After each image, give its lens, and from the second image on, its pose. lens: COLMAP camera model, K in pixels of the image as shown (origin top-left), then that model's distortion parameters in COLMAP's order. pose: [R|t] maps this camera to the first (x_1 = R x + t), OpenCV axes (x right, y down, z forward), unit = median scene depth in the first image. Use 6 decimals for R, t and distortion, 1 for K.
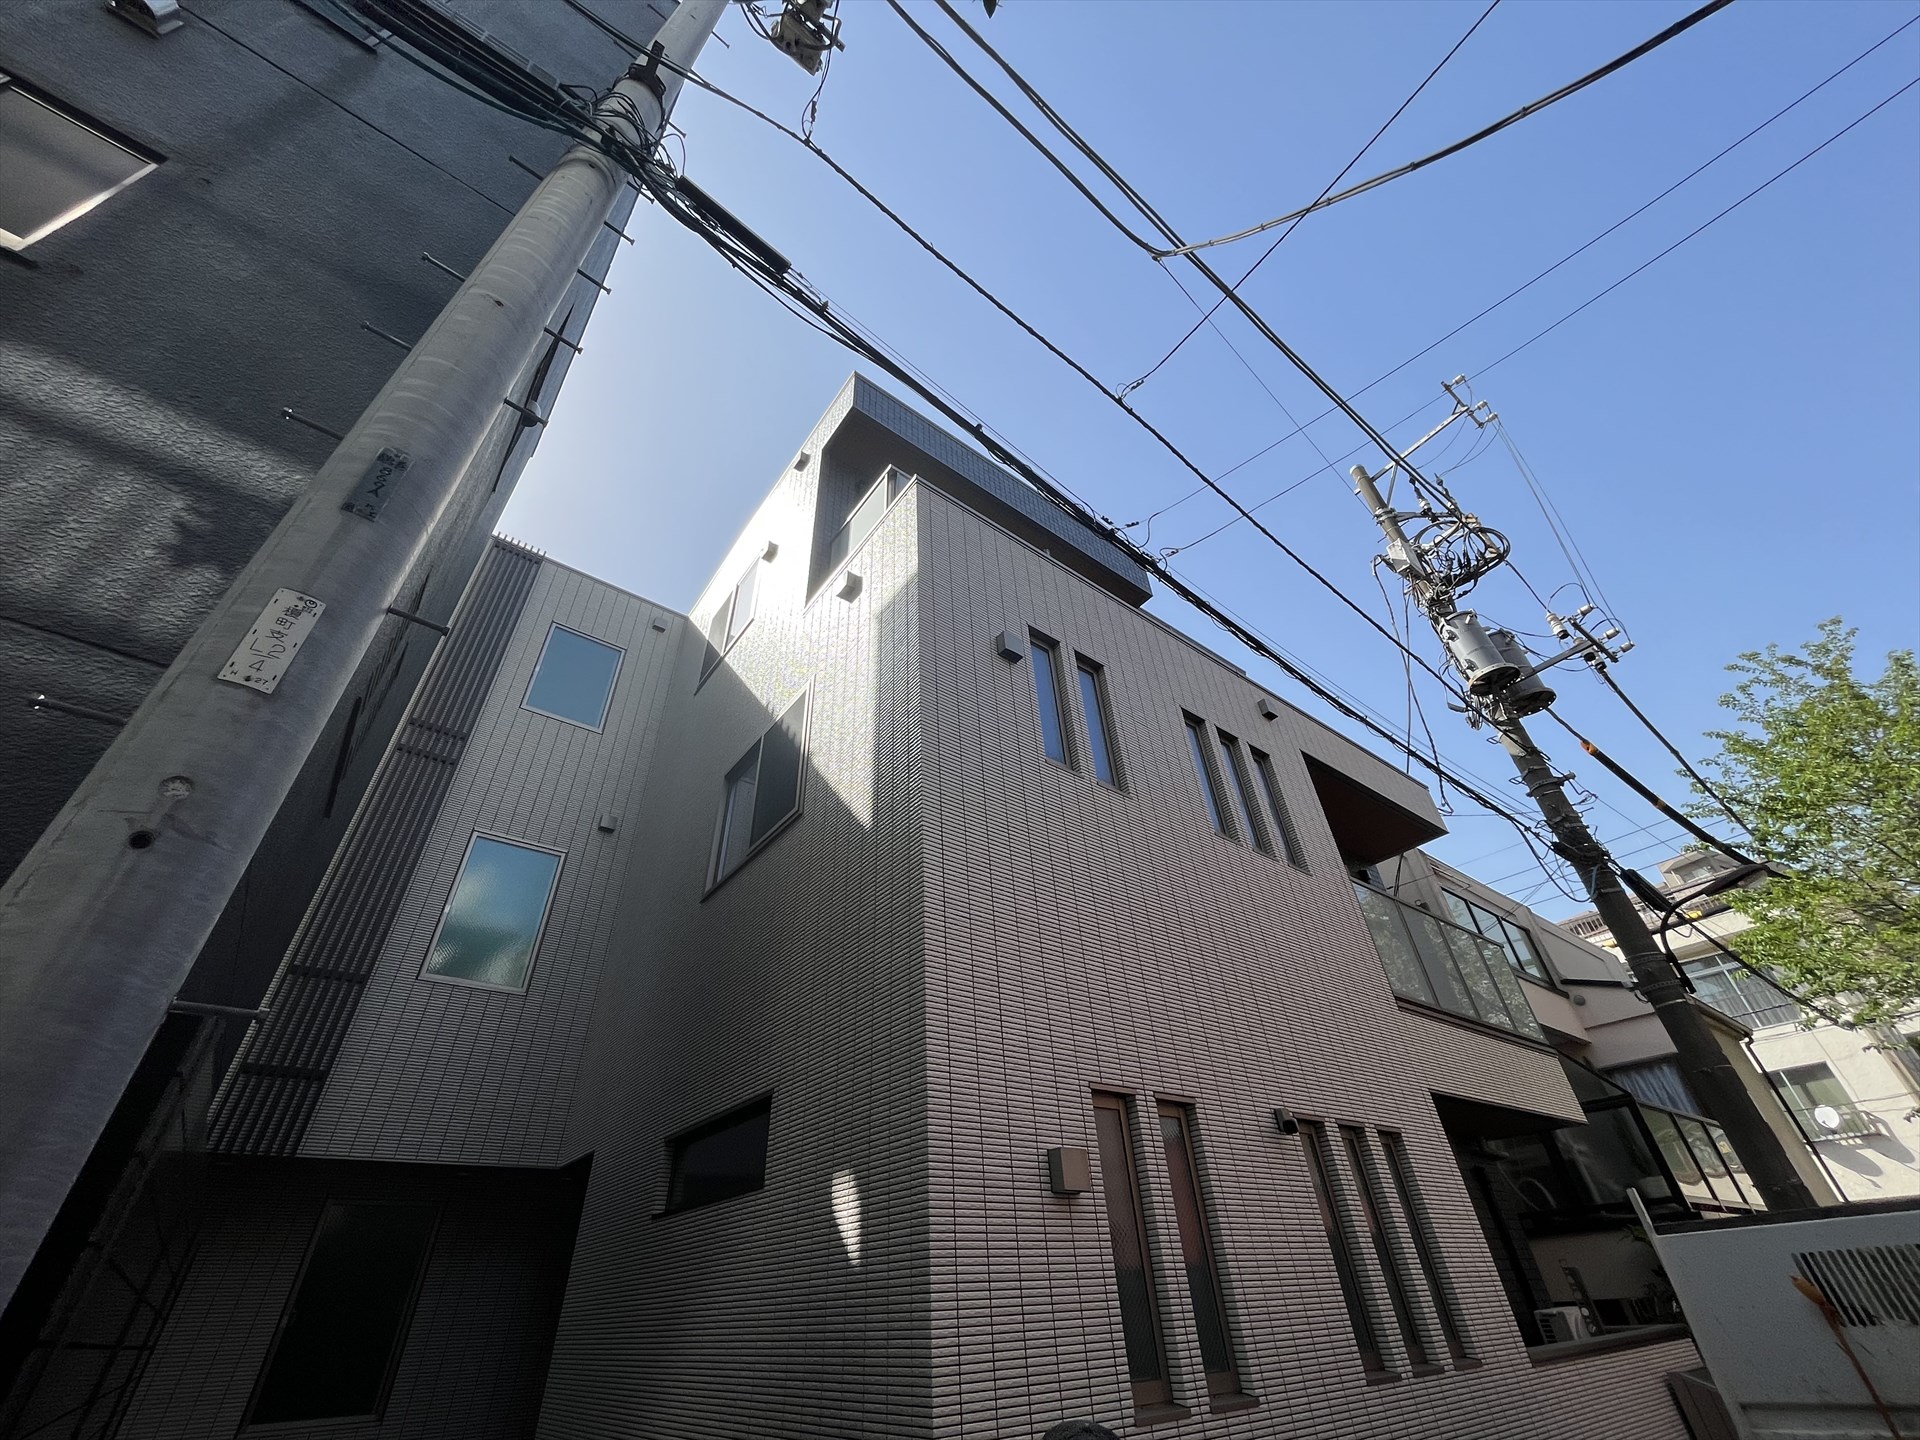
lens RADIAL K [[776.1, 0, 956.7], [0, 776.1, 720.0], [0, 0, 1]] dist [-0.002744, 0.000243]
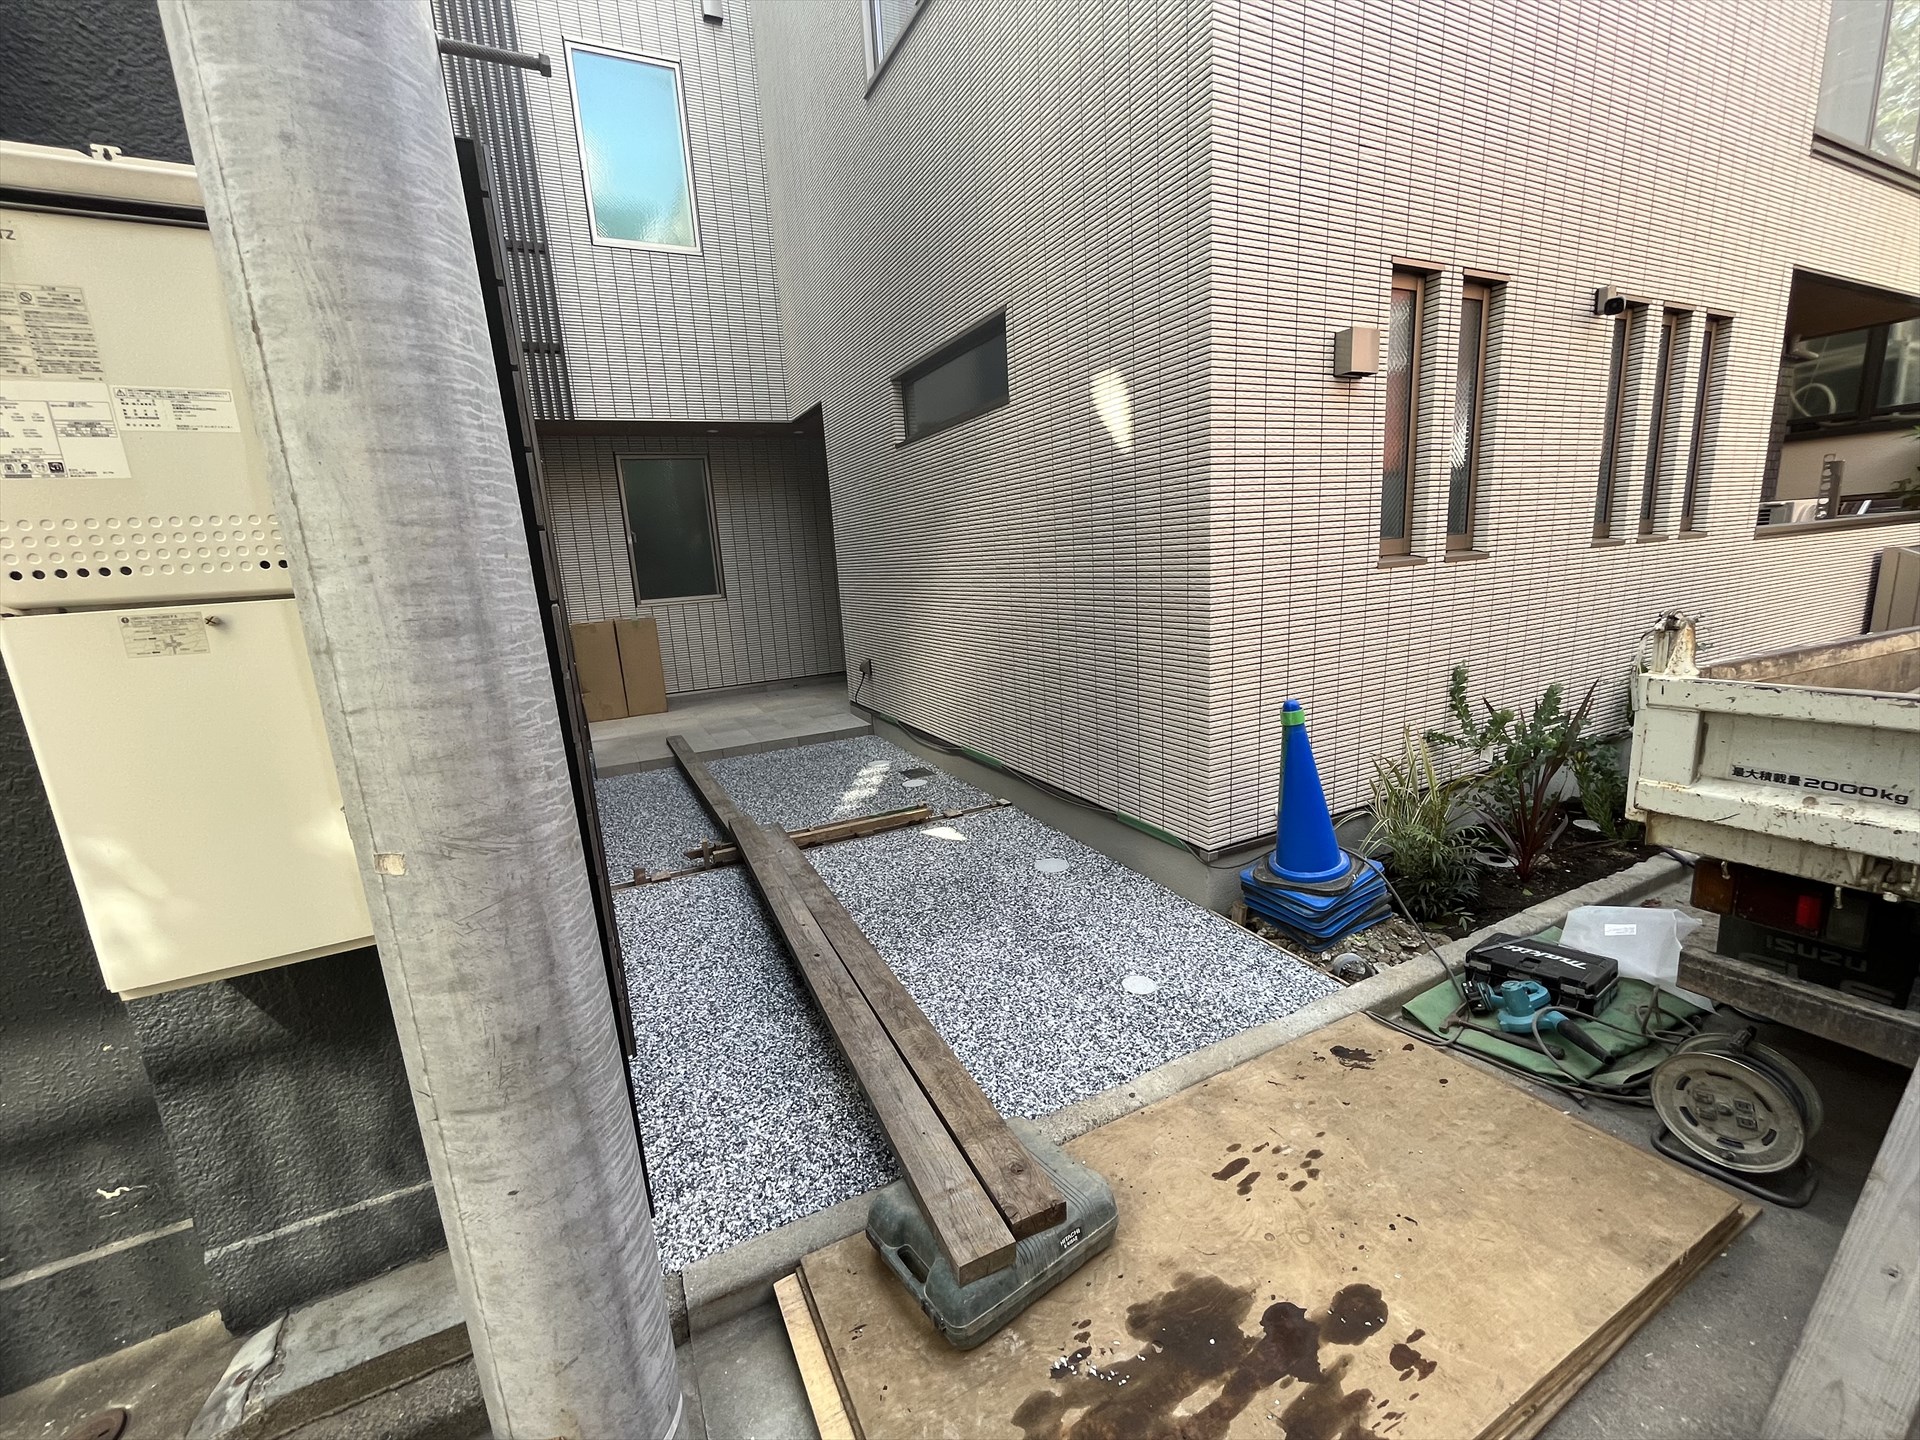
lens RADIAL K [[776.1, 0, 956.3], [0, 776.1, 718.2], [0, 0, 1]] dist [-0.002744, 0.000243]
pose [[0.981698, 0.019425, -0.189450, -0.095323], [0.132014, 0.647579, 0.750475, 0.079696], [0.137262, -0.761750, 0.633163, 0.023626]]
